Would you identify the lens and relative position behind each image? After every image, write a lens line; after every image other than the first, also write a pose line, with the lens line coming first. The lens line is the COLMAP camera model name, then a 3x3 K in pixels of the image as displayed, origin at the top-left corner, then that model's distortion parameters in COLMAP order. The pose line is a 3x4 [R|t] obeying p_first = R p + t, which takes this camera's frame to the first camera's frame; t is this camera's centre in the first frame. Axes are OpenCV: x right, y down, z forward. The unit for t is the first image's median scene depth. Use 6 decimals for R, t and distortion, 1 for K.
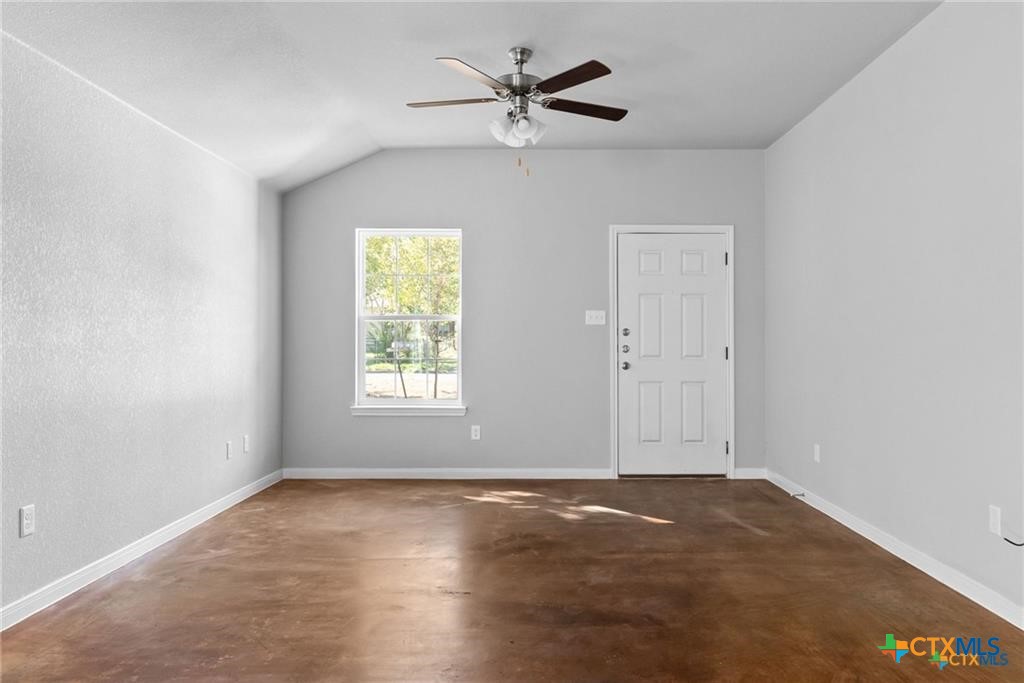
lens RADIAL K [[770.7, 0, 524.4], [0, 770.7, 339.7], [0, 0, 1]] dist [0.006119, 0.006526]
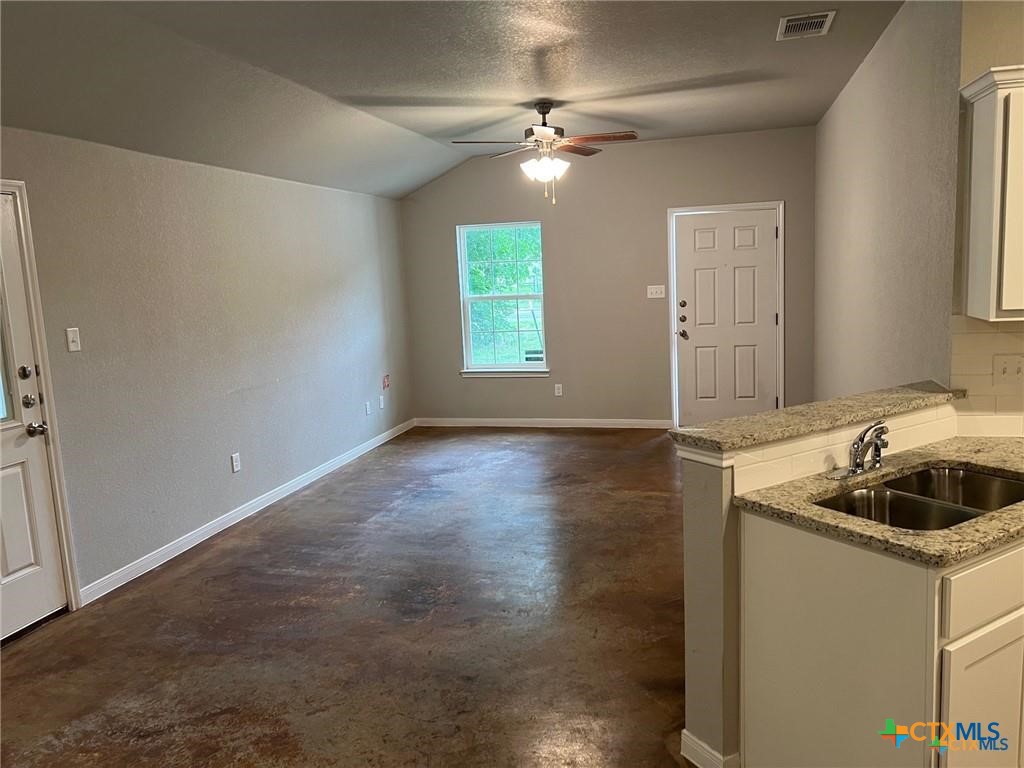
lens RADIAL K [[785.7, 0, 491.3], [0, 785.7, 388.1], [0, 0, 1]] dist [-0.000448, -0.002403]
pose [[0.962939, -0.009454, -0.269554, 0.181952], [0.051322, 0.987549, 0.148703, -0.078798], [0.264792, -0.157026, 0.951435, -0.230282]]
